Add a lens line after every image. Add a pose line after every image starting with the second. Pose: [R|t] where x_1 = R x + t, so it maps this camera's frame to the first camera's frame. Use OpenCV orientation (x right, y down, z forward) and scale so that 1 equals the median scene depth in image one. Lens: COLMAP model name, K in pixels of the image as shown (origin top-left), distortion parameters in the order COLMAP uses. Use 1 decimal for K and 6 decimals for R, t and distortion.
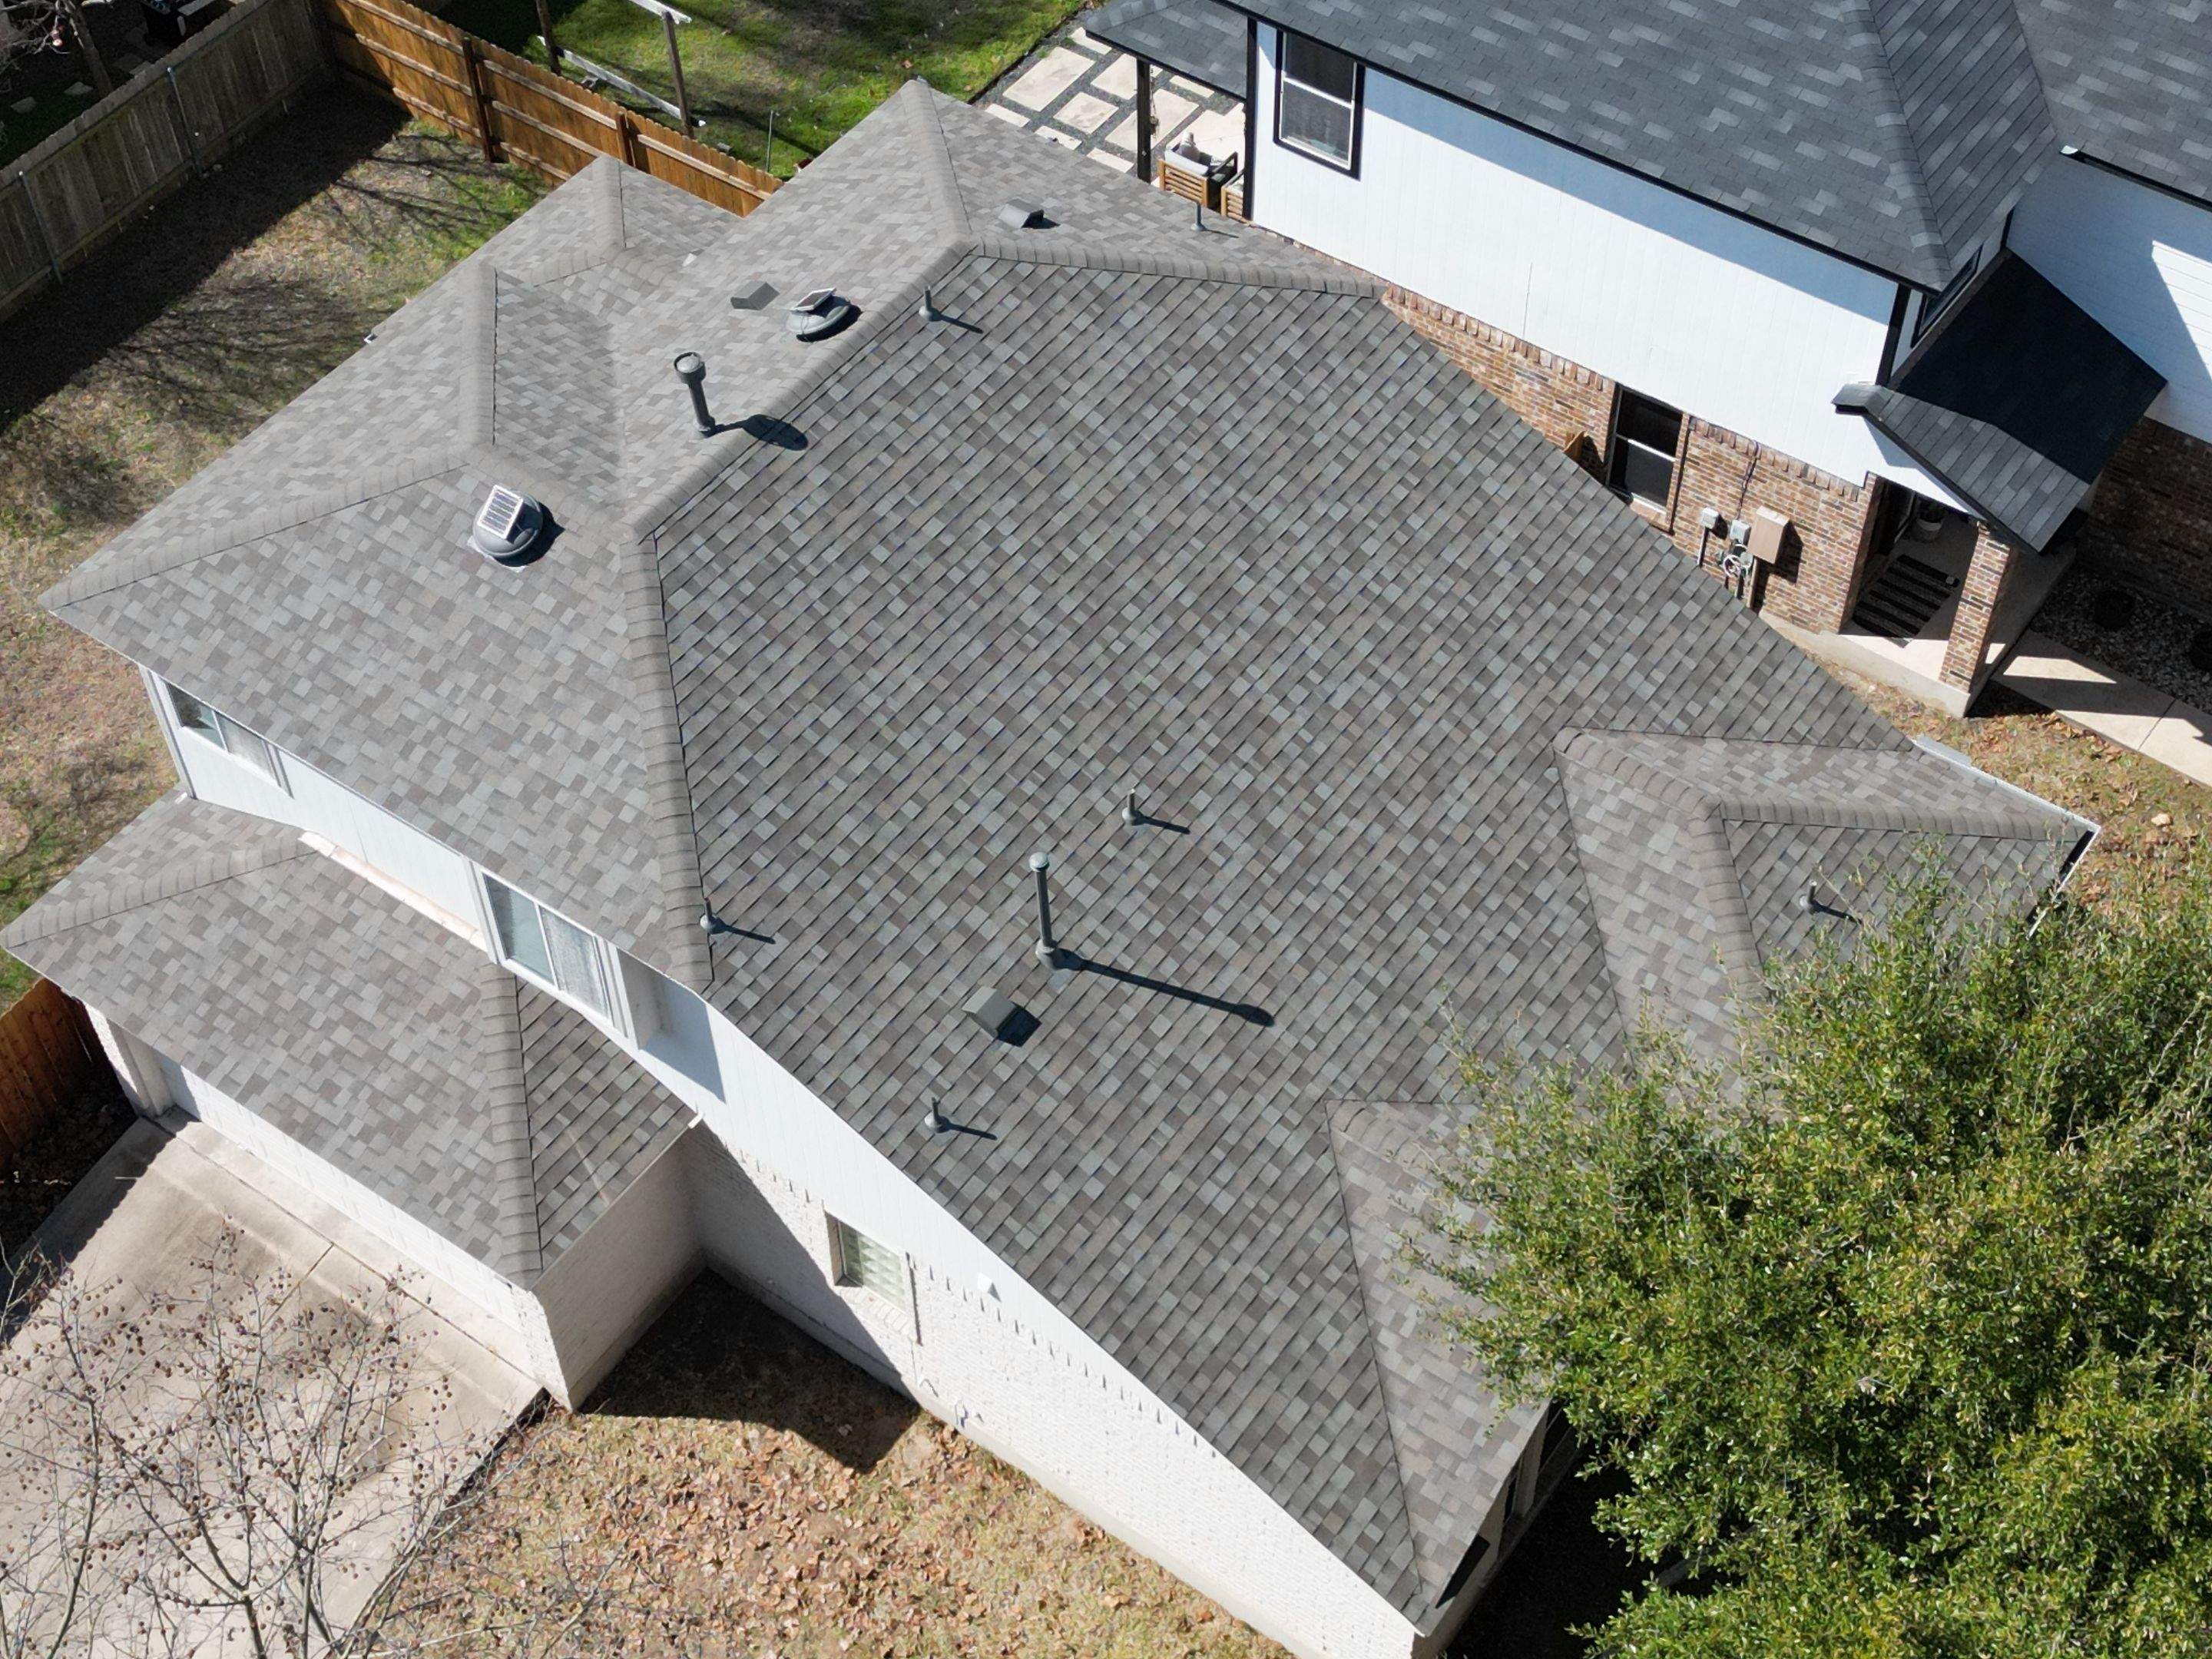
lens RADIAL K [[3066.4, 0, 1099.2], [0, 3066.4, 832.9], [0, 0, 1]] dist [0.210002, -0.651720]
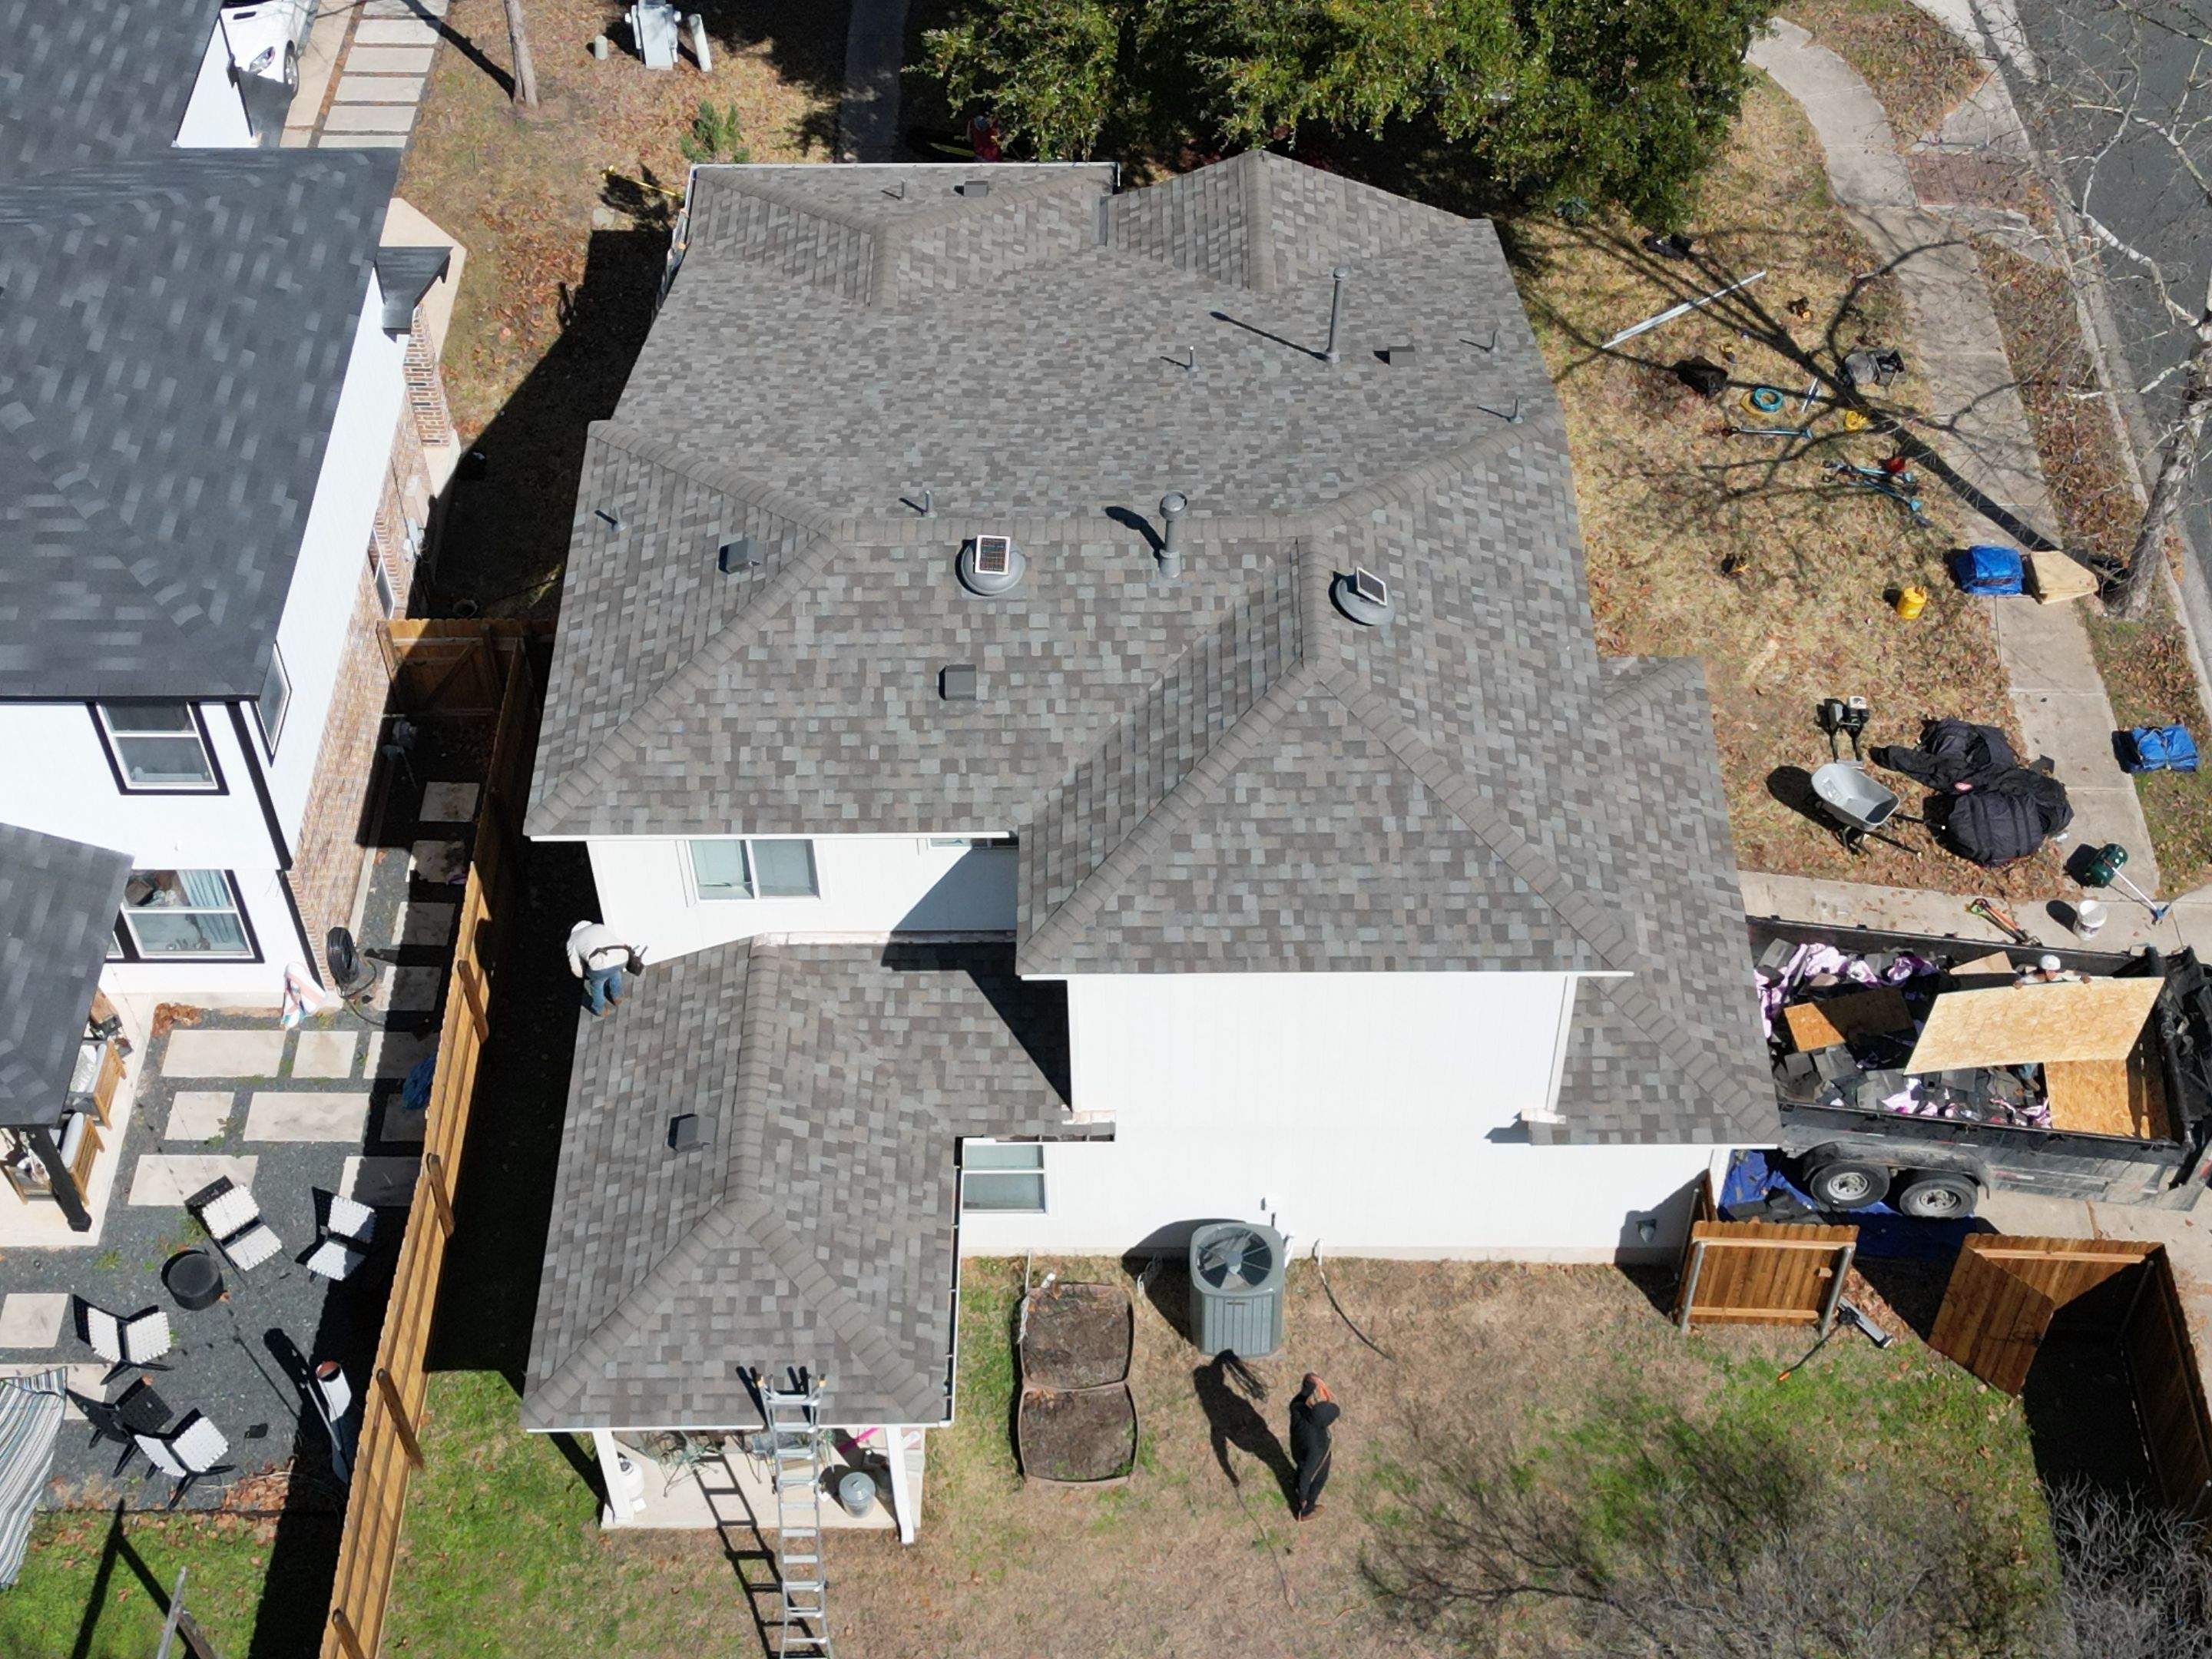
lens RADIAL K [[3066.4, 0, 1099.2], [0, 3066.4, 832.9], [0, 0, 1]] dist [0.210002, -0.651720]
pose [[-0.579389, -0.599049, 0.552674, -0.772110], [0.638511, 0.087838, 0.764584, -0.969668], [-0.506569, 0.795880, 0.331607, 0.714479]]
